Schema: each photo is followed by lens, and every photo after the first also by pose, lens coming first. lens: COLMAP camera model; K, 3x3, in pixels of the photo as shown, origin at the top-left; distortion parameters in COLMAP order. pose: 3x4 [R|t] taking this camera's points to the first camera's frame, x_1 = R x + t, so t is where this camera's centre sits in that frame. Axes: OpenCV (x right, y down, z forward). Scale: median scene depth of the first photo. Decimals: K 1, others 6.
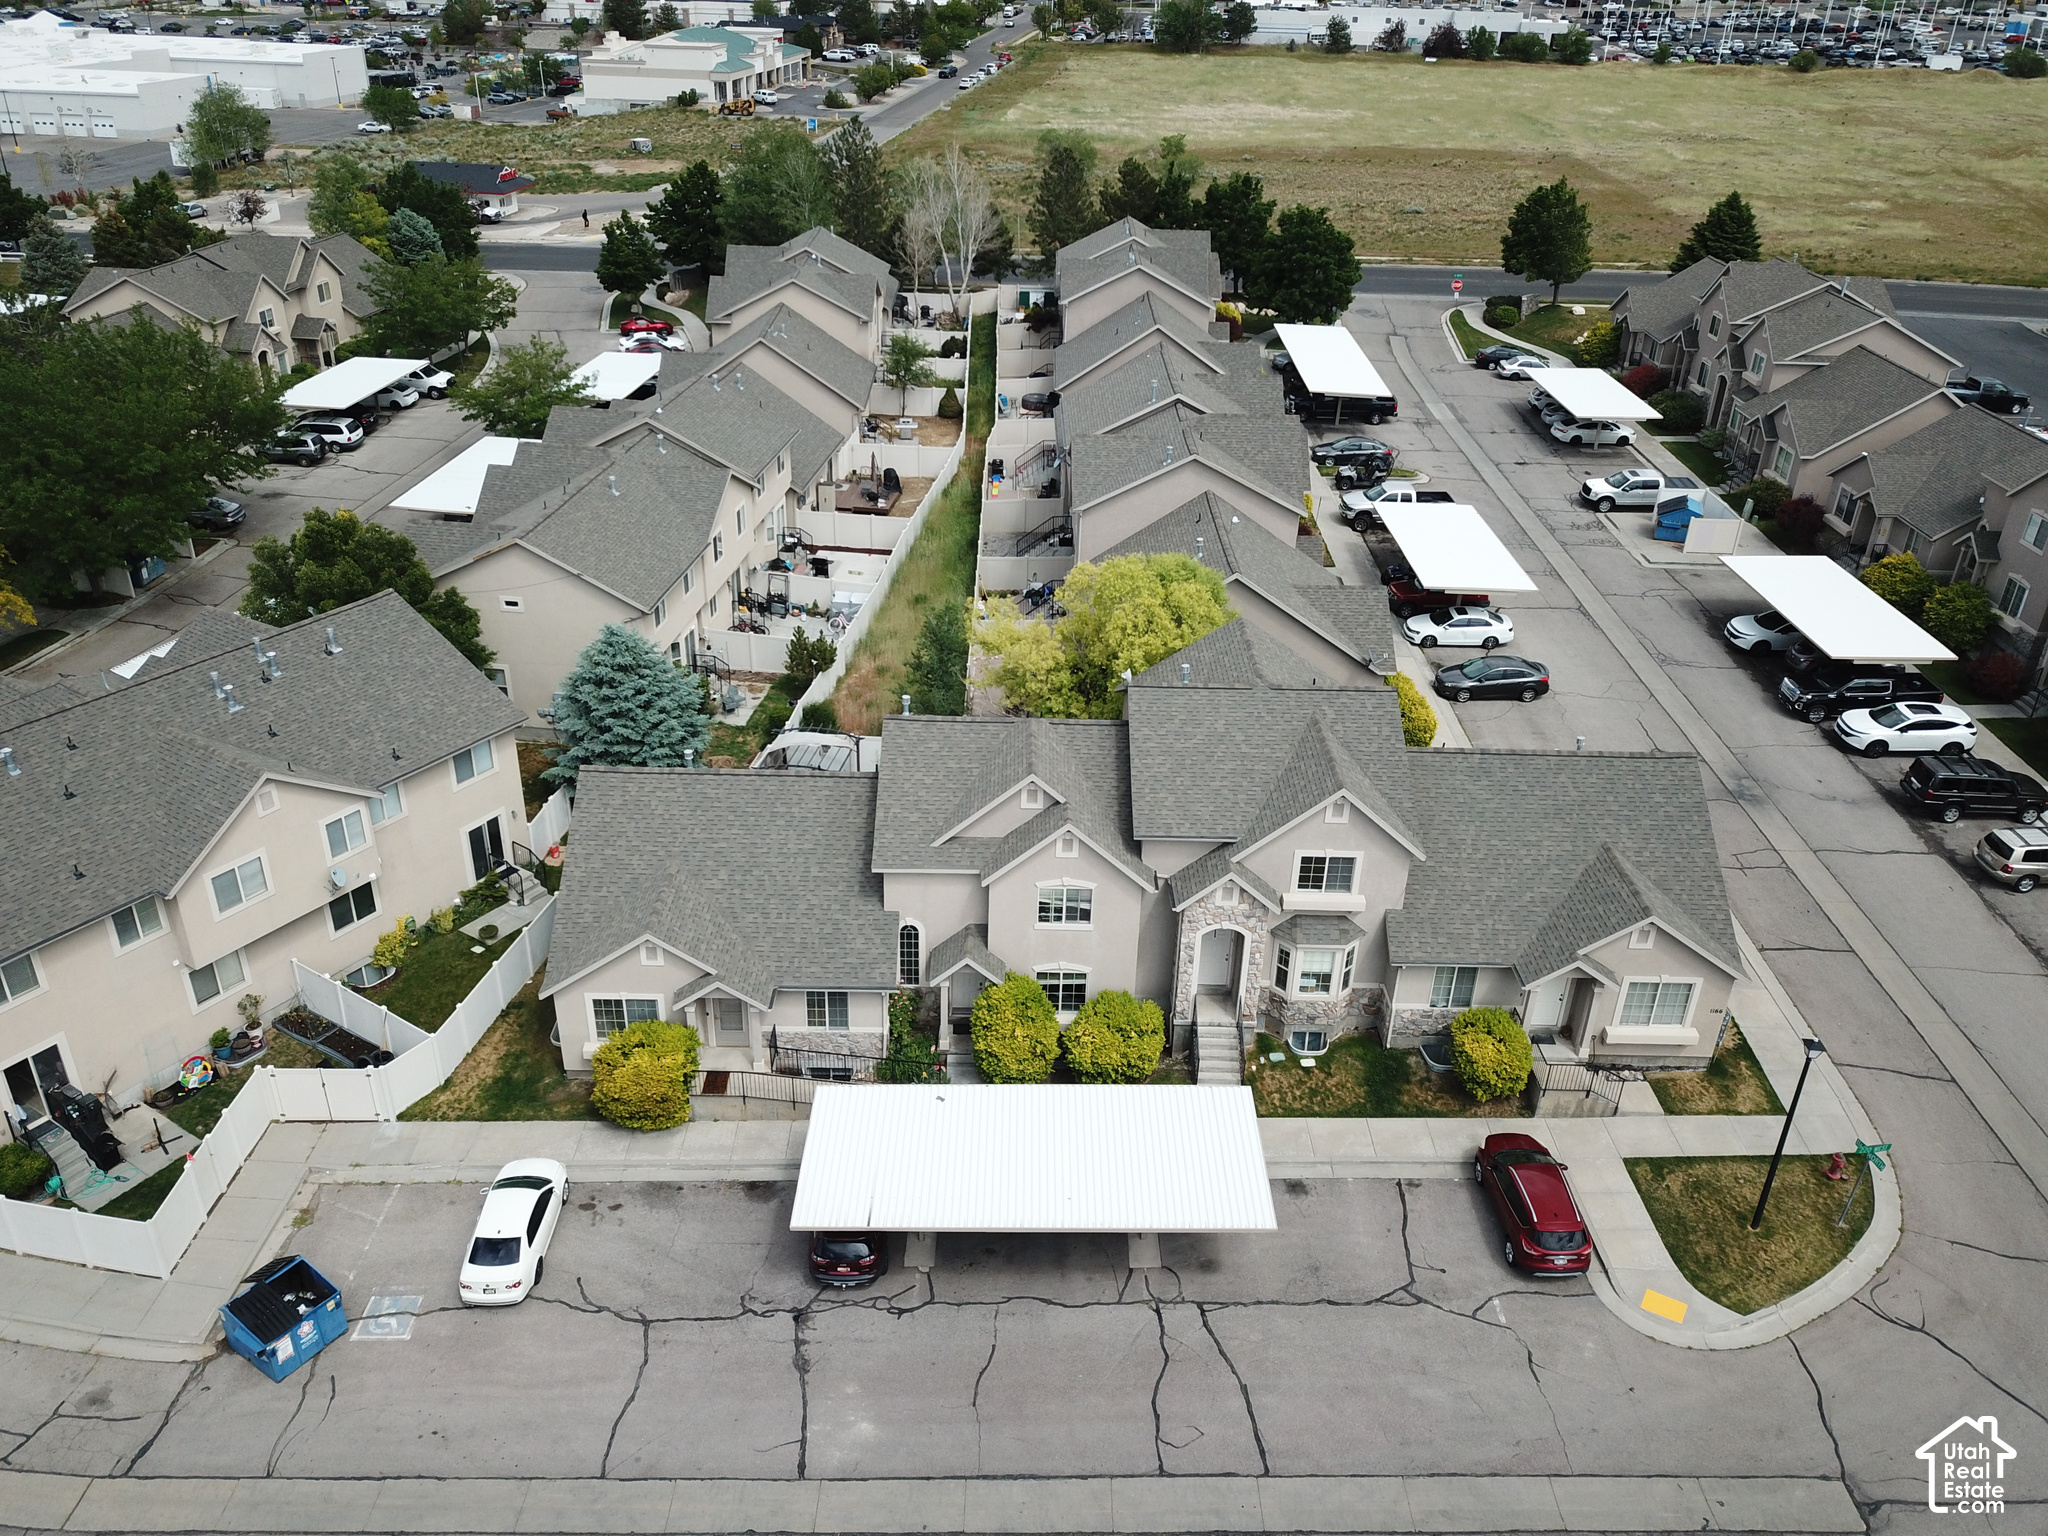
lens RADIAL K [[1548.1, 0, 1024.0], [0, 1548.1, 768.0], [0, 0, 1]] dist [0.001932, -0.002239]
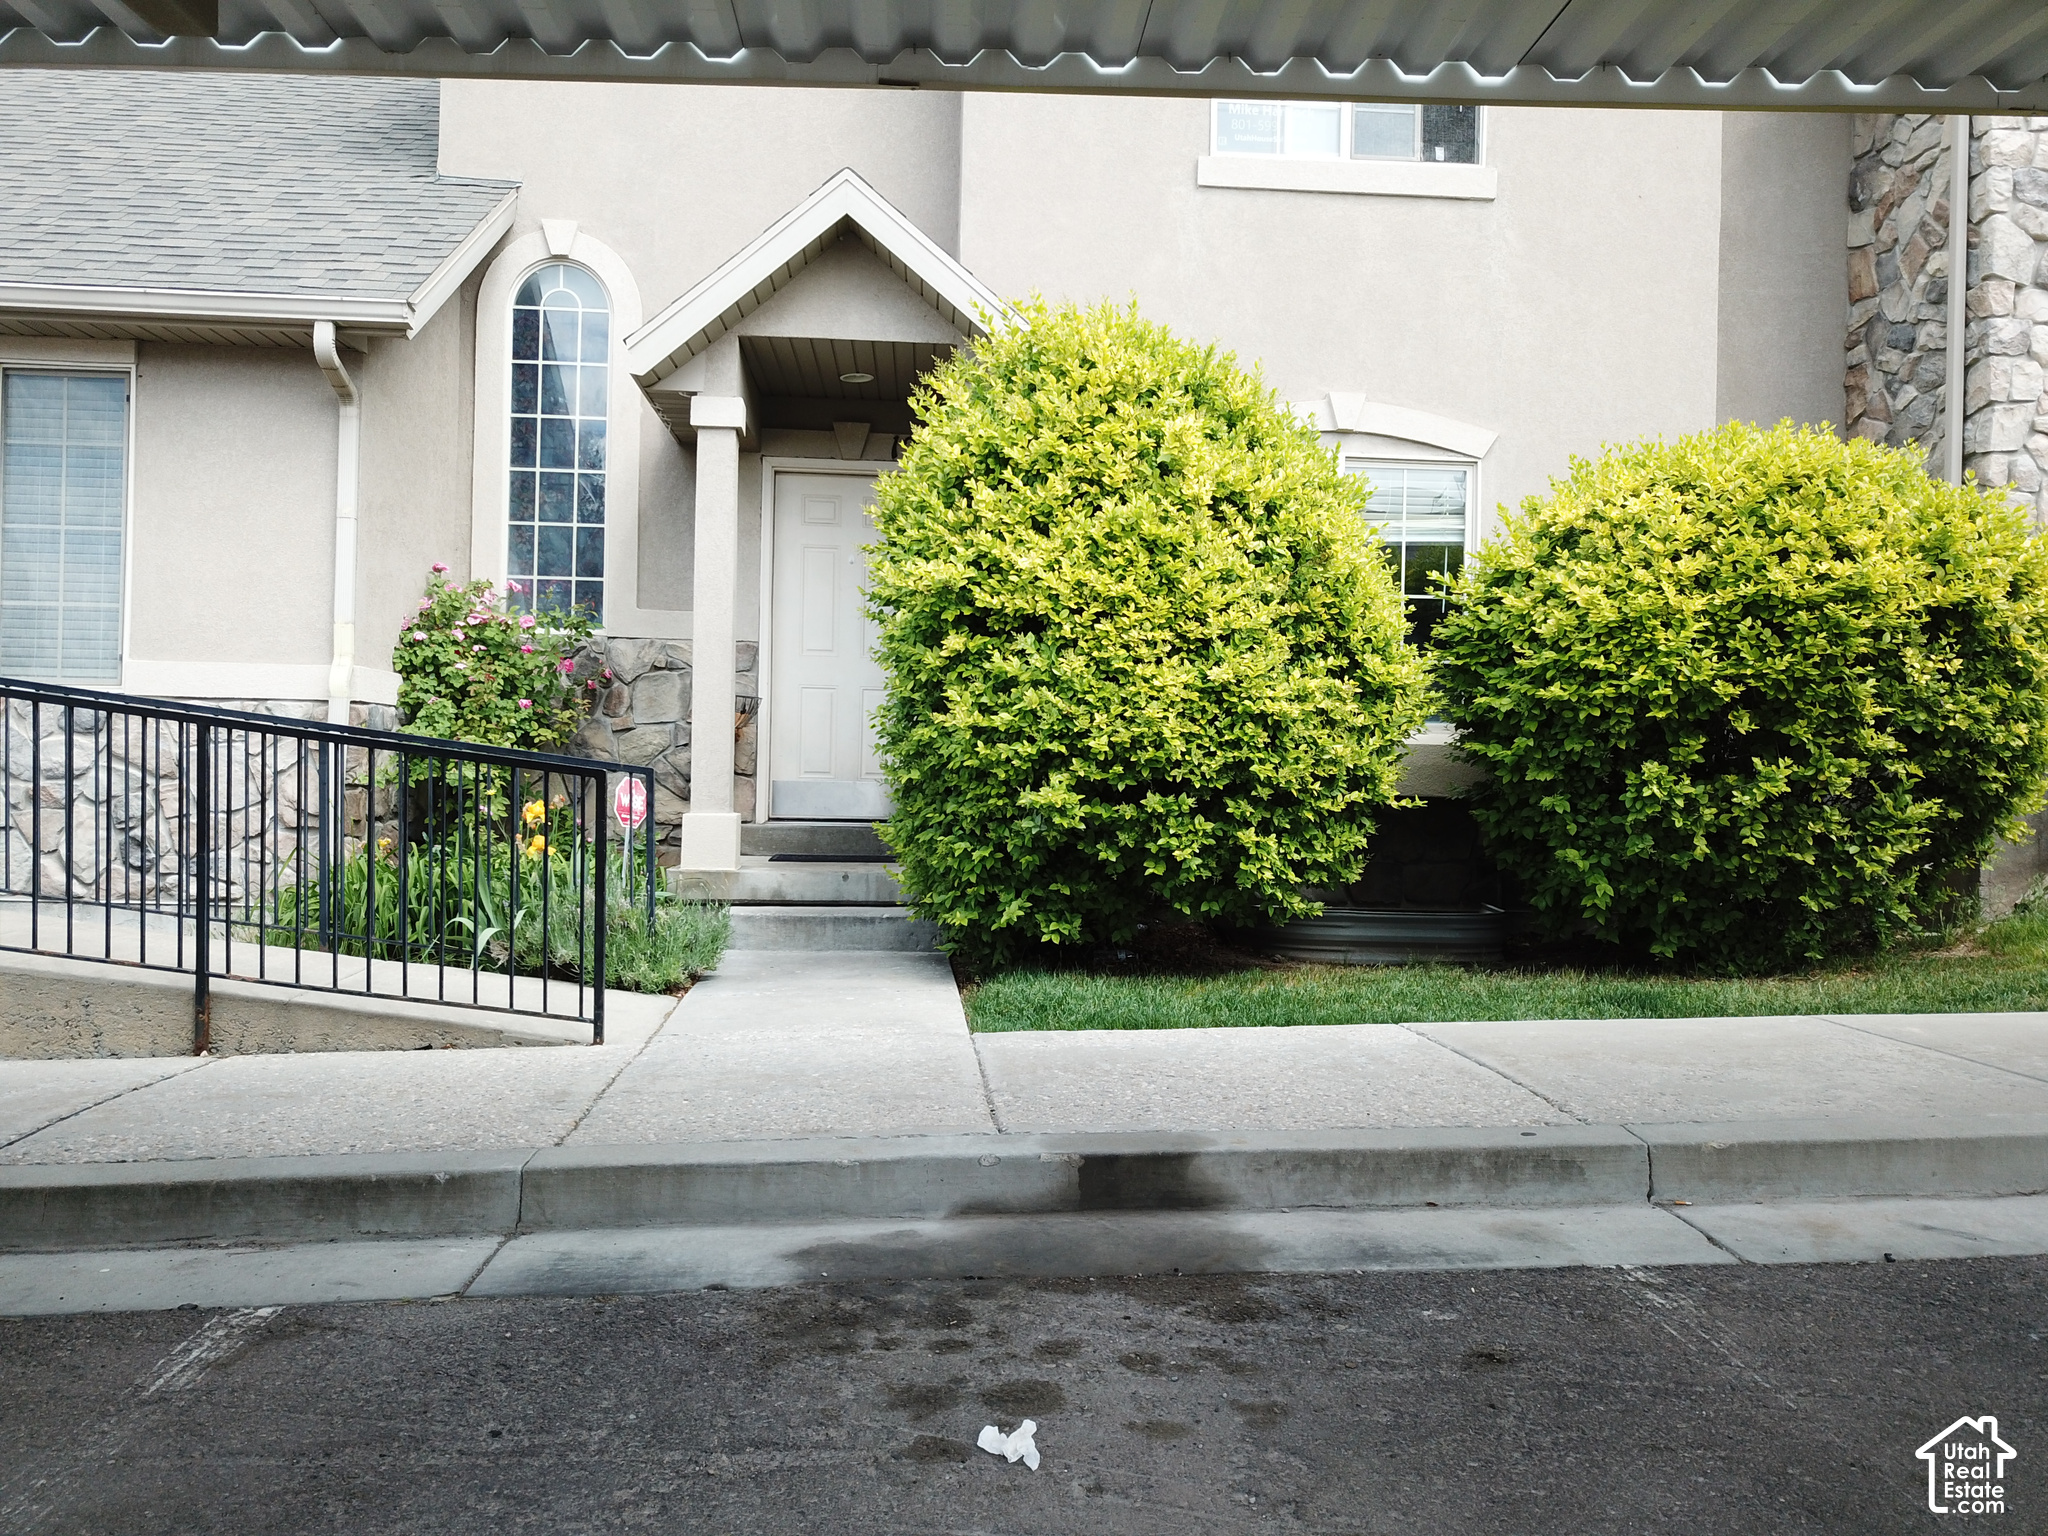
lens RADIAL K [[1586.7, 0, 1022.3], [0, 1586.7, 780.3], [0, 0, 1]] dist [-0.024239, -0.002076]
pose [[0.998027, 0.011188, 0.061773, -0.028612], [0.021400, 0.864429, -0.502300, 0.276686], [-0.059019, 0.502631, 0.862484, 0.894334]]
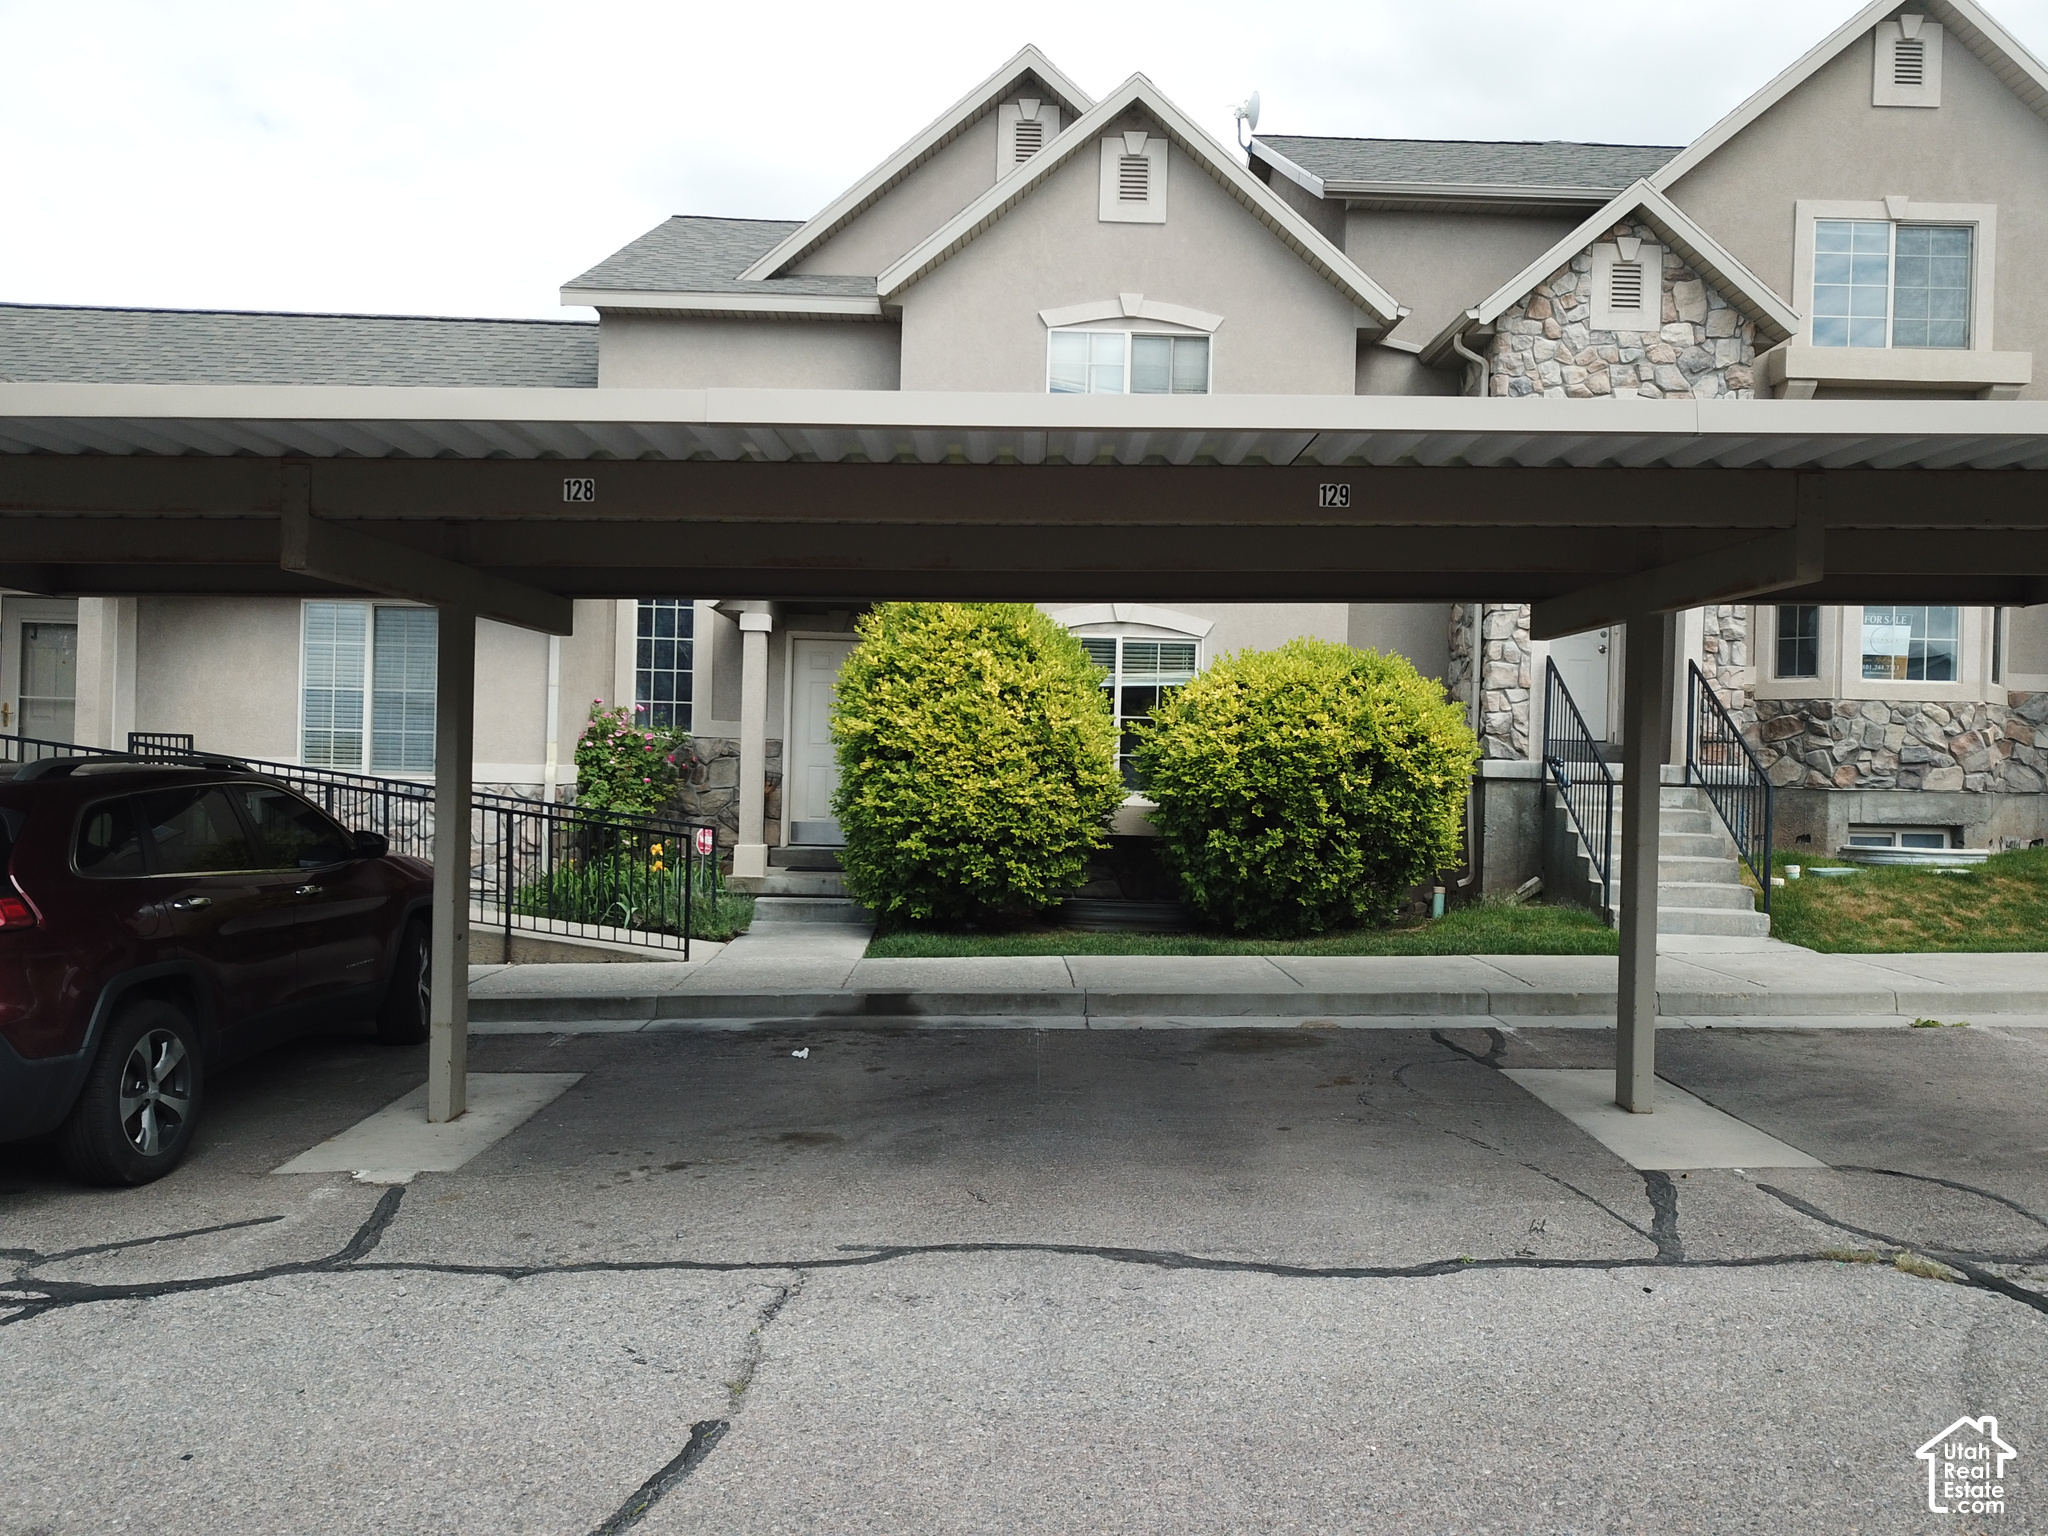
lens RADIAL K [[1548.1, 0, 1024.0], [0, 1548.1, 768.0], [0, 0, 1]] dist [0.001932, -0.002239]
pose [[0.999771, 0.017189, 0.012779, 0.000345], [-0.008401, 0.863500, -0.504279, 0.337074], [-0.019703, 0.504056, 0.863446, 0.765290]]
